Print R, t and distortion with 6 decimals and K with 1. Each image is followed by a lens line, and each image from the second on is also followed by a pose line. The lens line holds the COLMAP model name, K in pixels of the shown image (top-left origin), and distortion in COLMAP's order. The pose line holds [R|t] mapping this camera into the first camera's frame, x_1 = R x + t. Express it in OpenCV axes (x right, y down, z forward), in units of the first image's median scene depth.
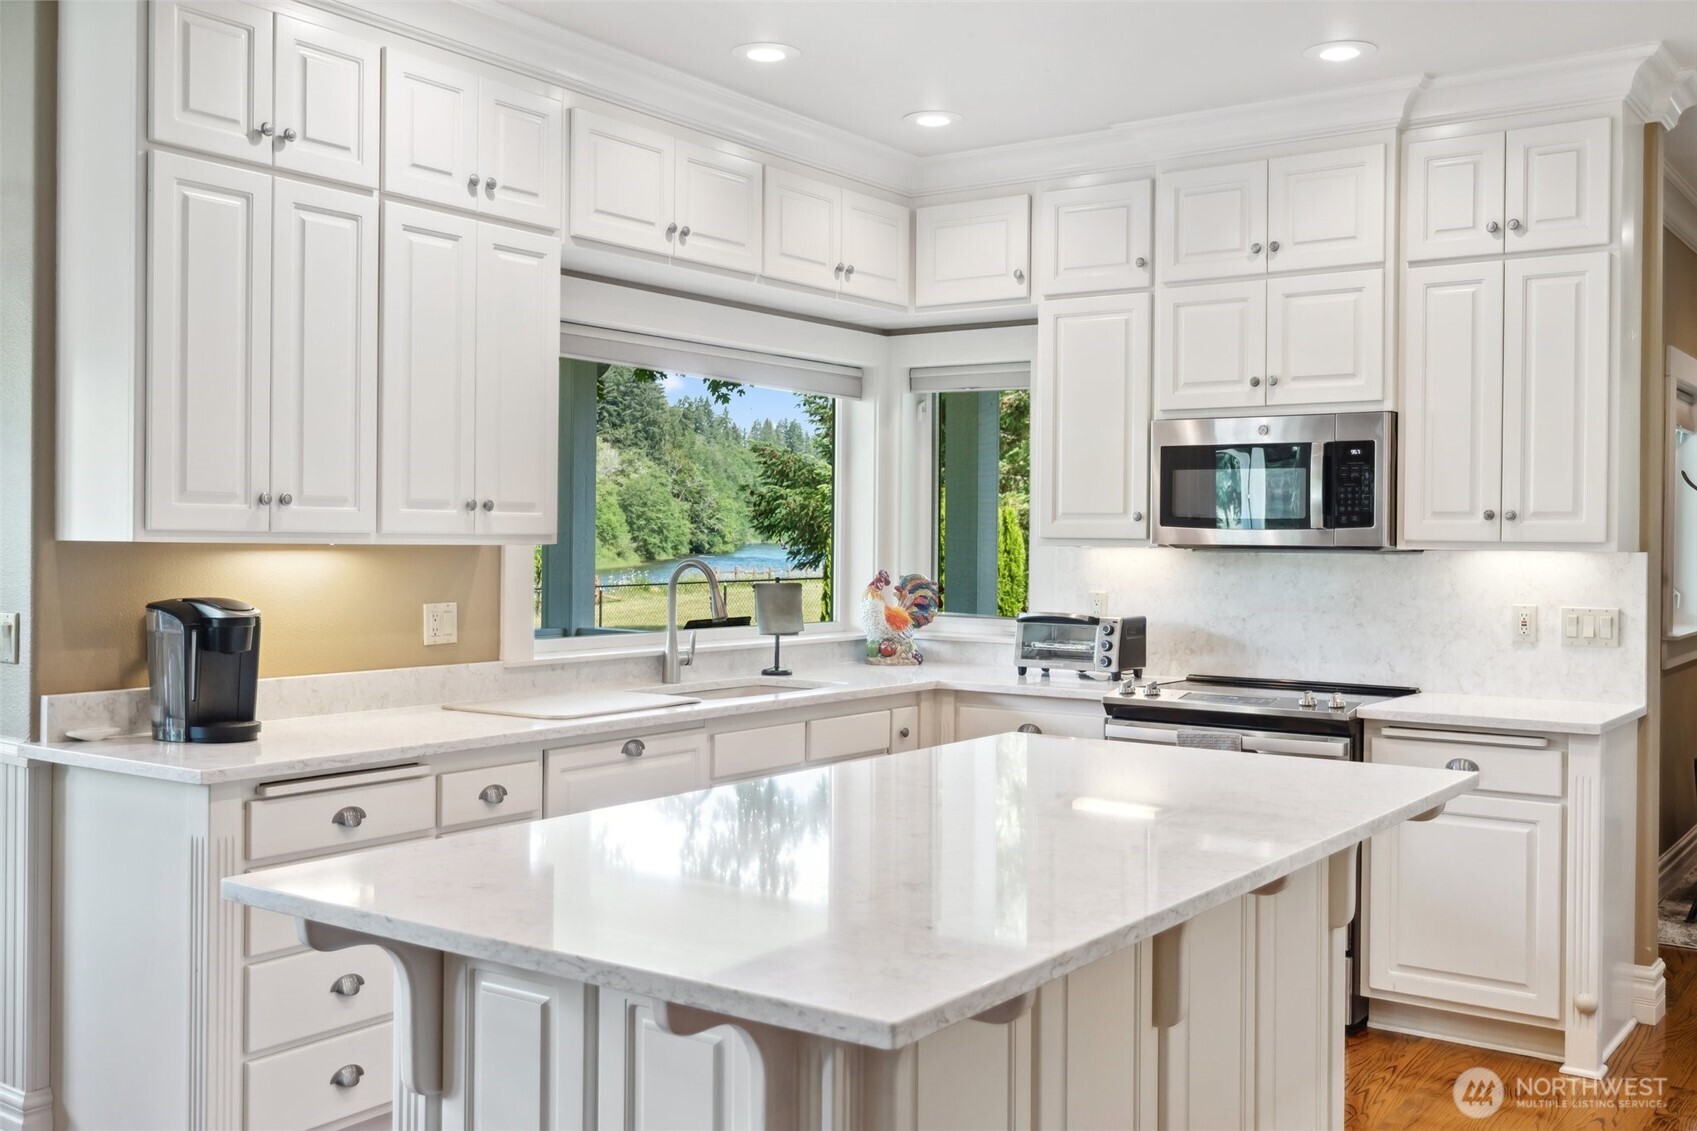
lens RADIAL K [[1632.8, 0, 848.5], [0, 1632.8, 565.5], [0, 0, 1]] dist [0.006523, 0.022485]
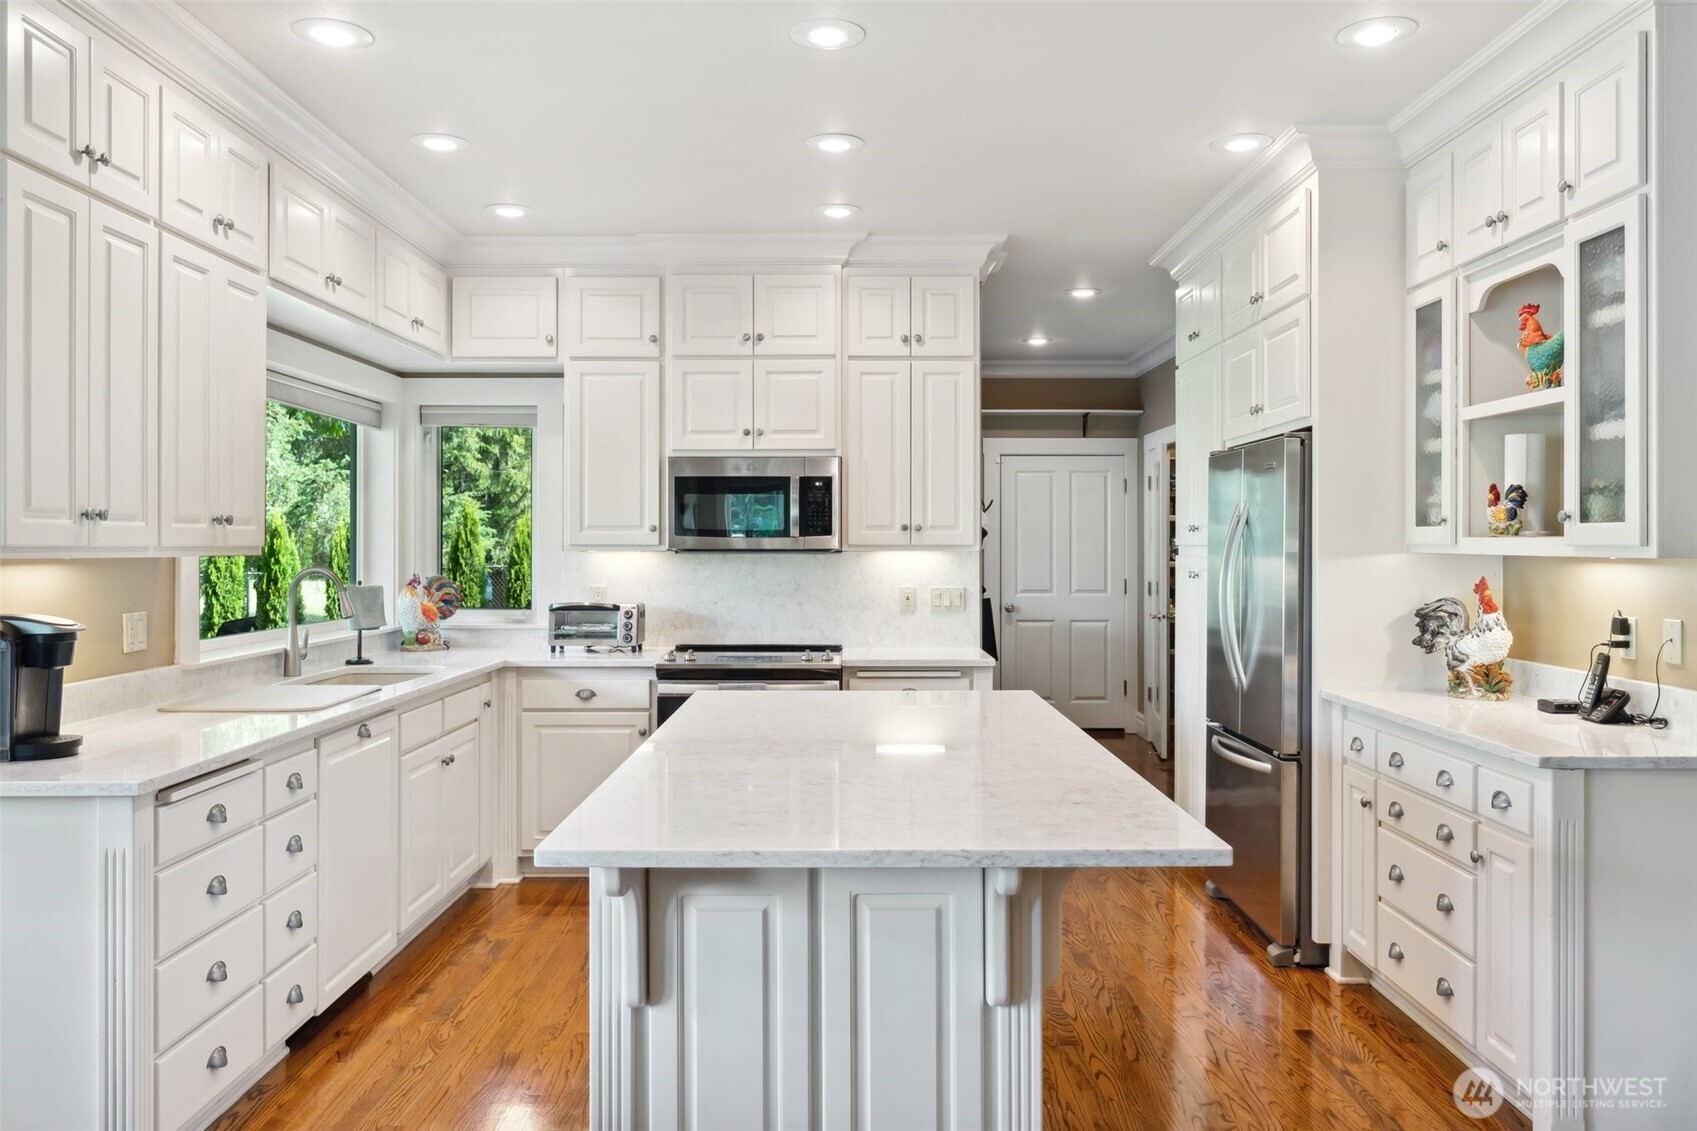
lens RADIAL K [[1272.5, 0, 849.5], [0, 1272.5, 552.9], [0, 0, 1]] dist [0.008603, 0.001799]
pose [[0.819520, -0.012119, 0.572922, -0.309442], [0.016548, 0.999860, -0.002520, -0.004934], [-0.572811, 0.011546, 0.819606, 0.057457]]
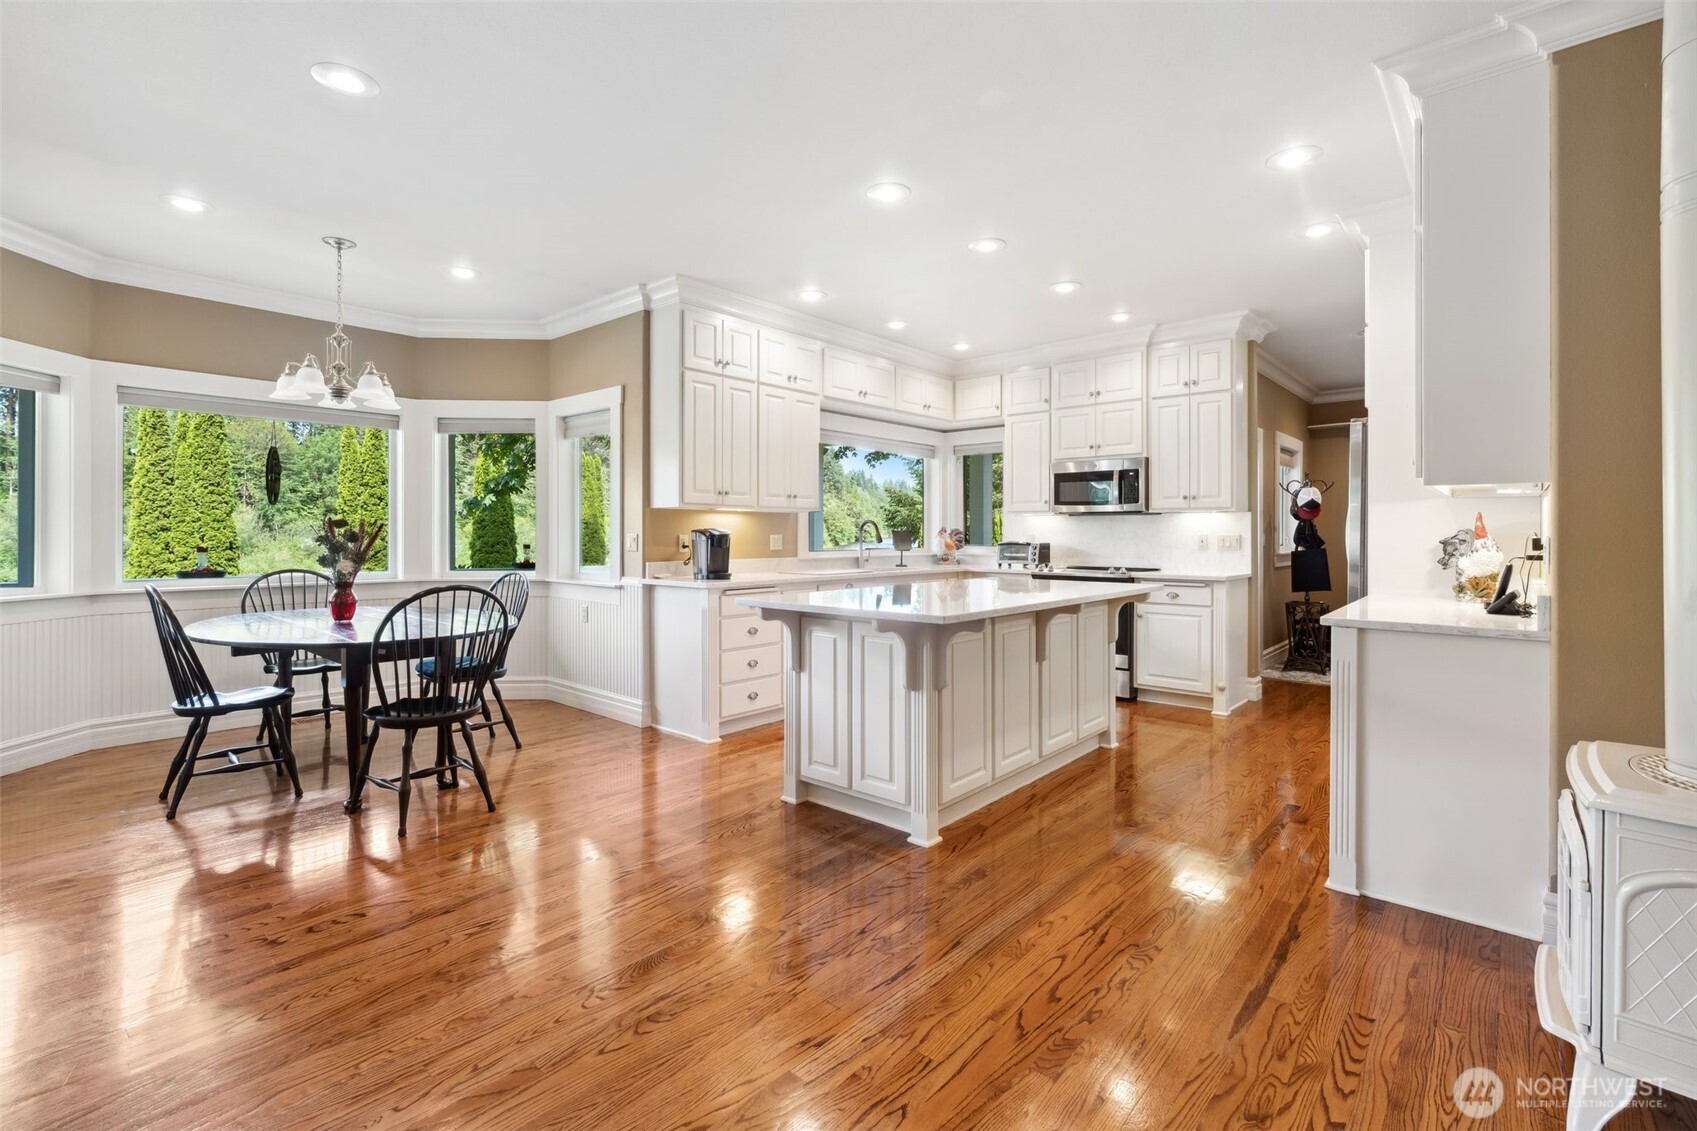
lens RADIAL K [[757.0, 0, 857.4], [0, 757.0, 539.7], [0, 0, 1]] dist [0.000414, 0.000155]
pose [[0.995476, -0.007873, -0.094686, -0.000570], [0.007140, 0.999942, -0.008079, 0.037885], [0.094744, 0.007366, 0.995474, -0.196758]]
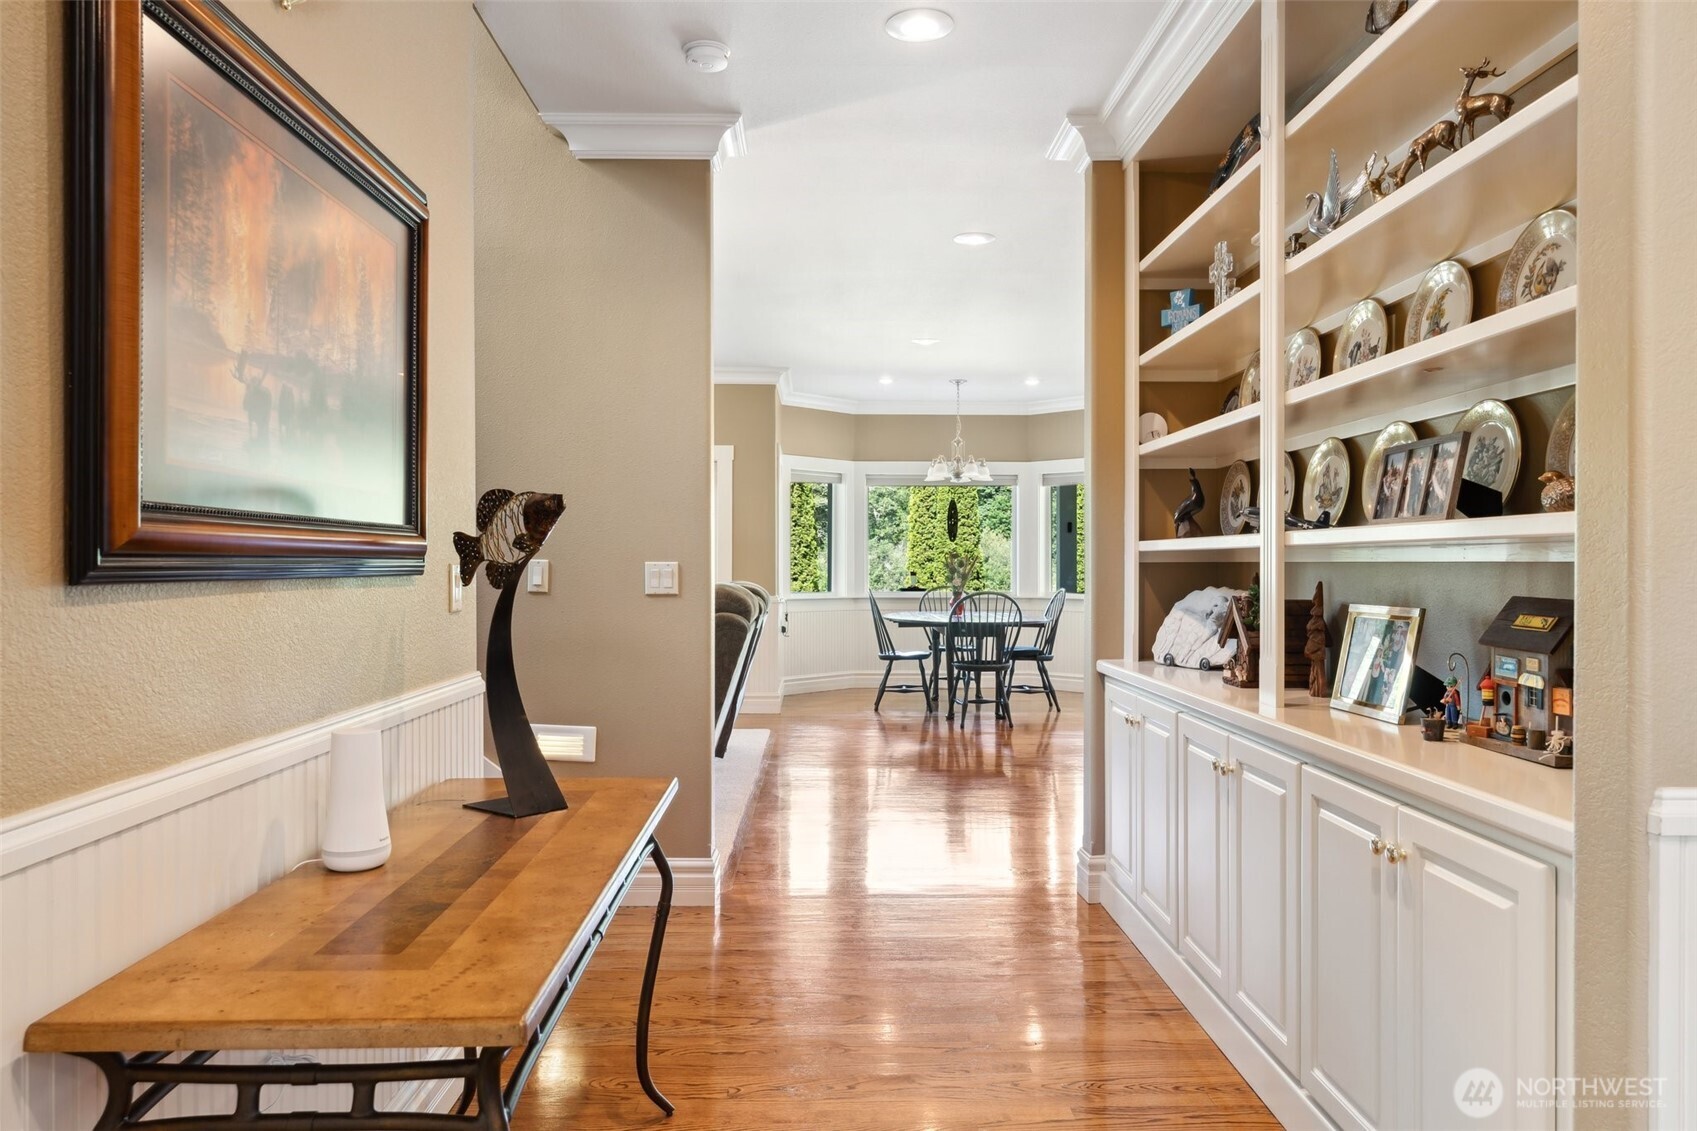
lens RADIAL K [[1100.4, 0, 848.5], [0, 1100.4, 565.5], [0, 0, 1]] dist [-0.000132, -0.000013]
pose [[0.599228, -0.009202, -0.800525, 0.729755], [-0.005157, 0.999869, -0.015353, 0.055262], [0.800562, 0.013328, 0.599102, -0.699519]]
